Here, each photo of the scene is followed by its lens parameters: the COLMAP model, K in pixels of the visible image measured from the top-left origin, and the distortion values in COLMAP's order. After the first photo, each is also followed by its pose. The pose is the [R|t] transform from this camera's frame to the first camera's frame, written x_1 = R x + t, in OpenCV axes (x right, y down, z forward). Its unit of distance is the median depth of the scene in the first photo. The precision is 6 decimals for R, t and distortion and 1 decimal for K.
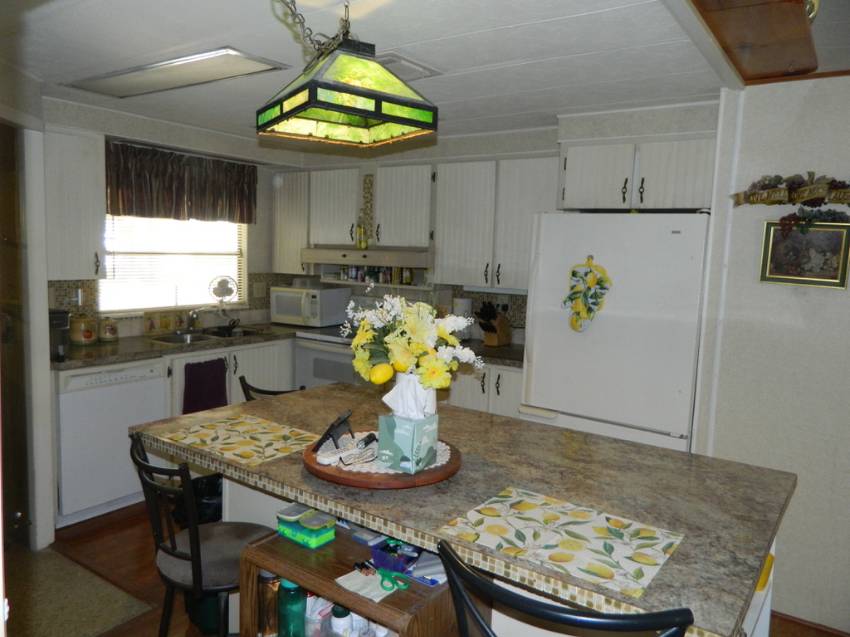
lens RADIAL K [[635.4, 0, 425.0], [0, 635.4, 318.5], [0, 0, 1]] dist [0.004562, -0.002225]
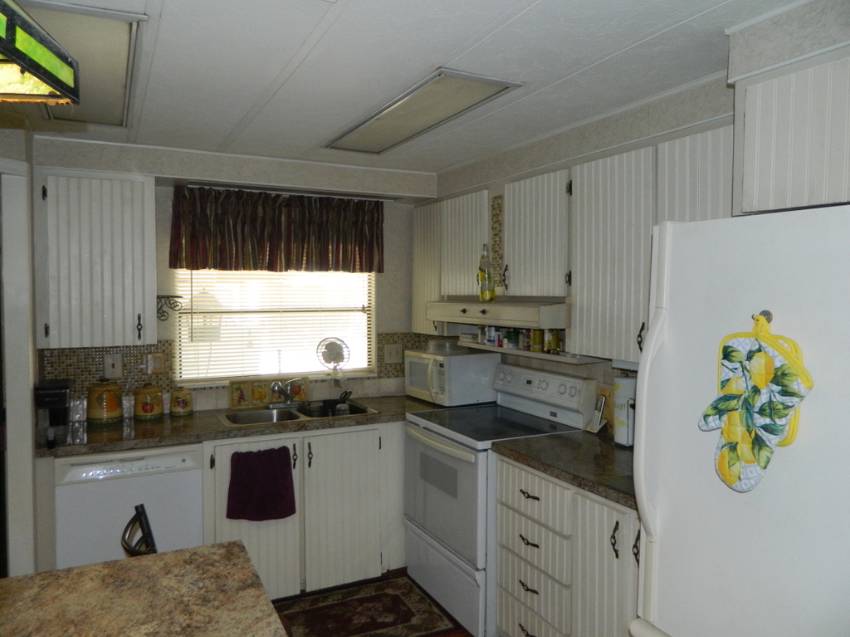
lens RADIAL K [[635.4, 0, 425.0], [0, 635.4, 318.5], [0, 0, 1]] dist [0.004562, -0.002225]
pose [[0.878482, -0.008333, -0.477703, 0.187705], [-0.028164, 0.997206, -0.069188, -0.041675], [0.476945, 0.074234, 0.875793, 0.369879]]
